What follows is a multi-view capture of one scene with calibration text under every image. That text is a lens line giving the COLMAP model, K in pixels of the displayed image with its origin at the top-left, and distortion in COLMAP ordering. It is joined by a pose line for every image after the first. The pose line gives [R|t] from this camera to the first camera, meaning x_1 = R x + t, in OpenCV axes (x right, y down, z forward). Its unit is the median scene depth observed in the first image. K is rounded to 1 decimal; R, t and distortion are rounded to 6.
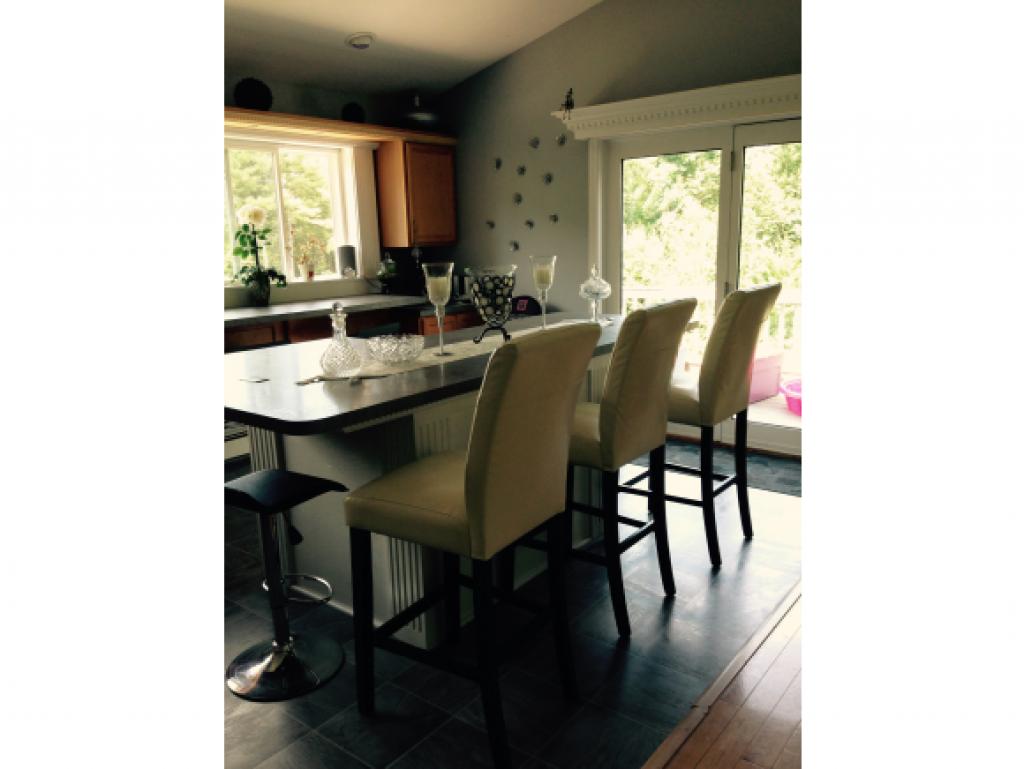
lens RADIAL K [[727.0, 0, 514.8], [0, 727.0, 380.4], [0, 0, 1]] dist [0.074429, -0.022041]
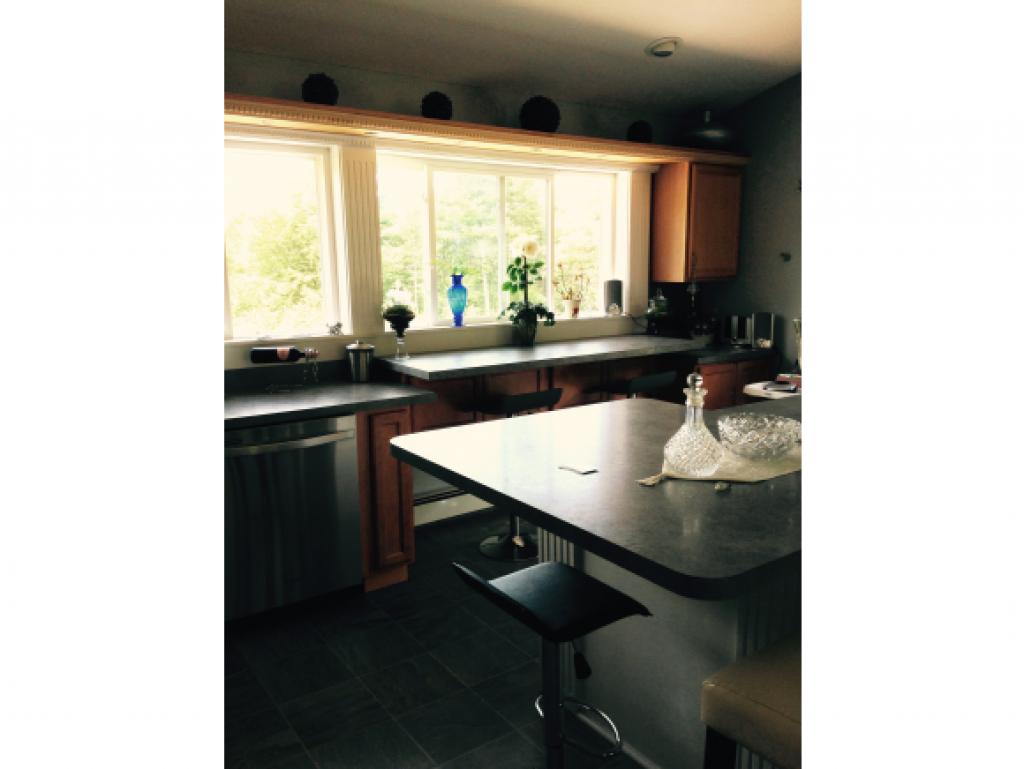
lens RADIAL K [[727.0, 0, 516.0], [0, 727.0, 385.2], [0, 0, 1]] dist [0.074429, -0.022041]
pose [[0.960553, 0.062426, -0.271000, -0.106913], [-0.070041, 0.997372, -0.018509, -0.034004], [0.269133, 0.036760, 0.962401, 0.124895]]
